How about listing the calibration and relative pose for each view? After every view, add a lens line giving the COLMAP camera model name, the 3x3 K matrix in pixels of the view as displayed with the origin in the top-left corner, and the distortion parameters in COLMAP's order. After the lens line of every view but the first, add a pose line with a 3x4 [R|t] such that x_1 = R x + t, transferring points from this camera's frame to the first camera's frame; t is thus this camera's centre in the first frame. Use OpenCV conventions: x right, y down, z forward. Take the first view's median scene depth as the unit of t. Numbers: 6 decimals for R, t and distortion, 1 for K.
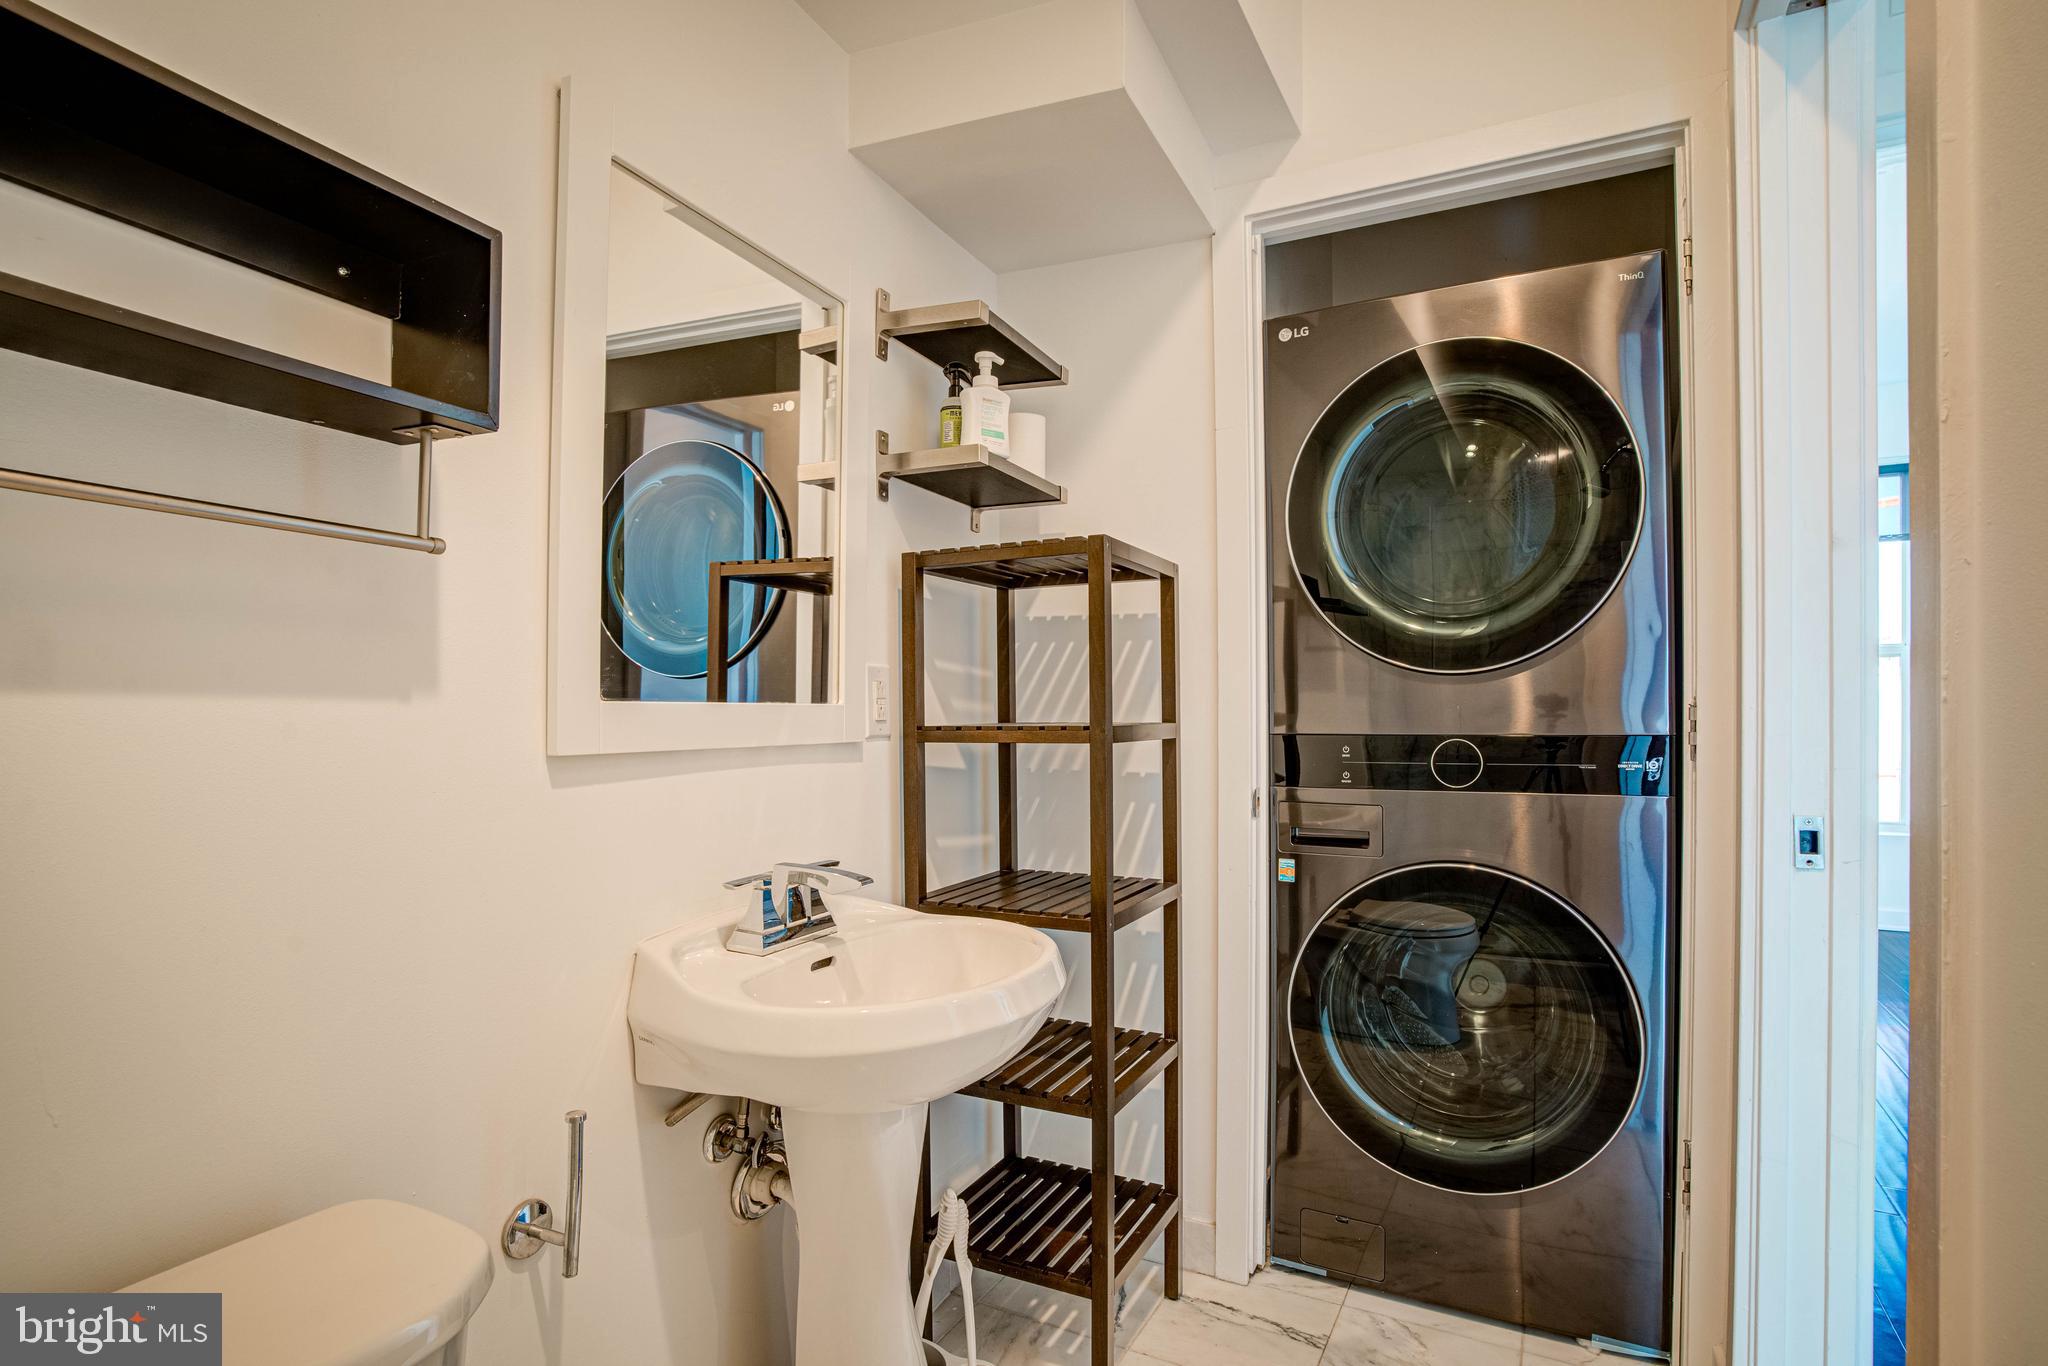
lens RADIAL K [[1008.3, 0, 1025.7], [0, 1008.3, 696.9], [0, 0, 1]] dist [-0.083993, 0.041813]
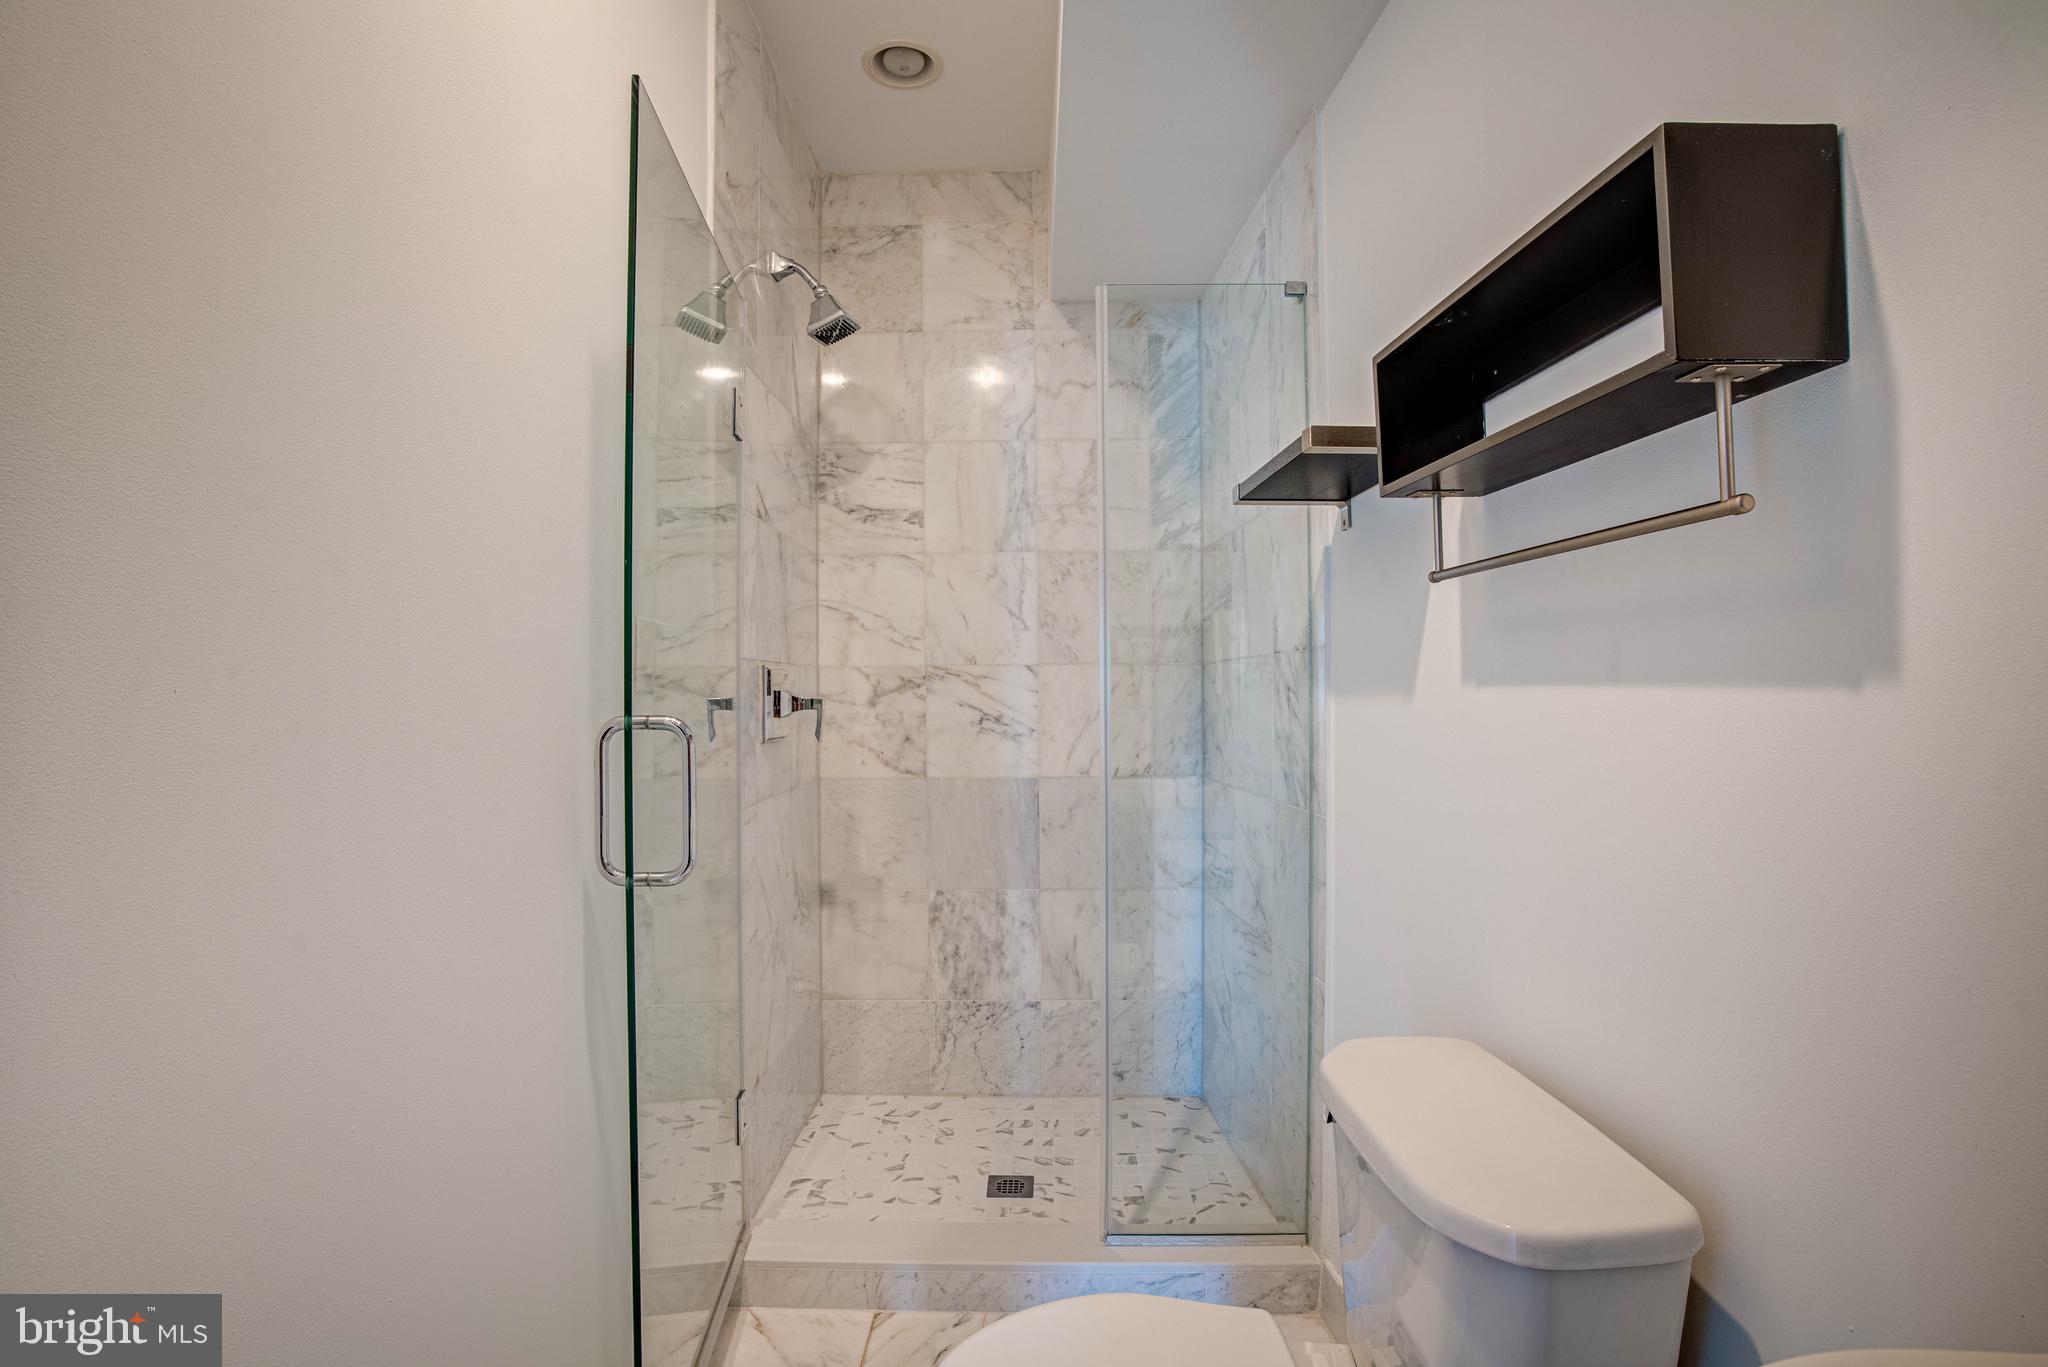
lens RADIAL K [[1008.3, 0, 1025.7], [0, 1008.3, 697.4], [0, 0, 1]] dist [-0.083993, 0.041813]
pose [[-0.885230, 0.003996, -0.465136, 0.257174], [0.006249, 0.999975, -0.003302, 0.007031], [0.465111, -0.005830, -0.885233, 1.170046]]
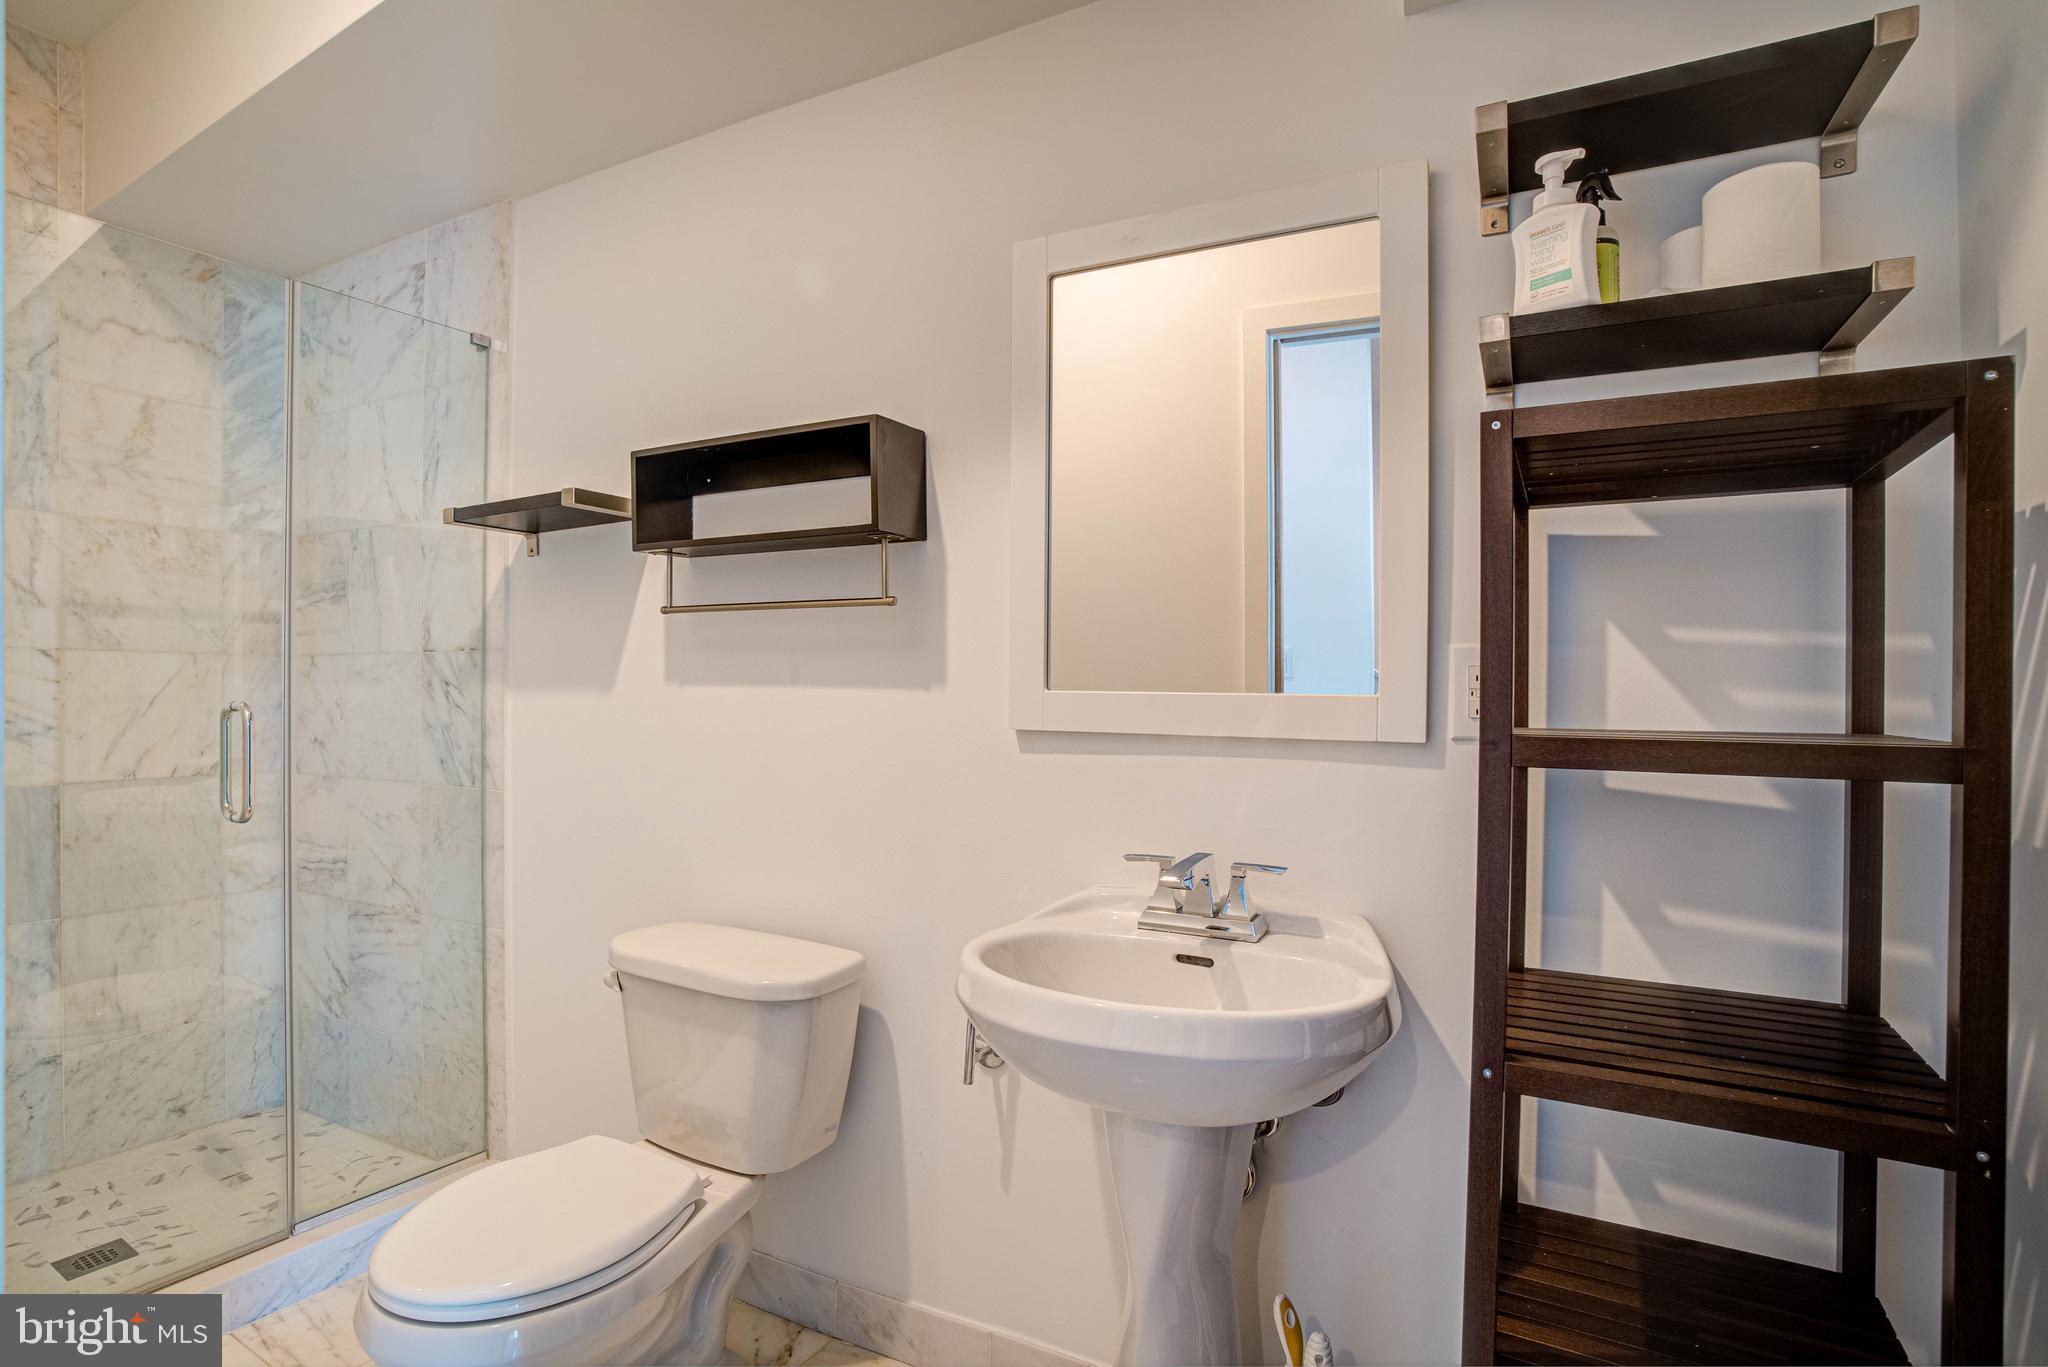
lens RADIAL K [[1008.3, 0, 1025.7], [0, 1008.3, 697.4], [0, 0, 1]] dist [-0.083993, 0.041813]
pose [[-0.044420, 0.002574, -0.999010, 0.946332], [-0.001580, 0.999995, 0.002646, 0.009303], [0.999012, 0.001696, -0.044416, 1.064168]]
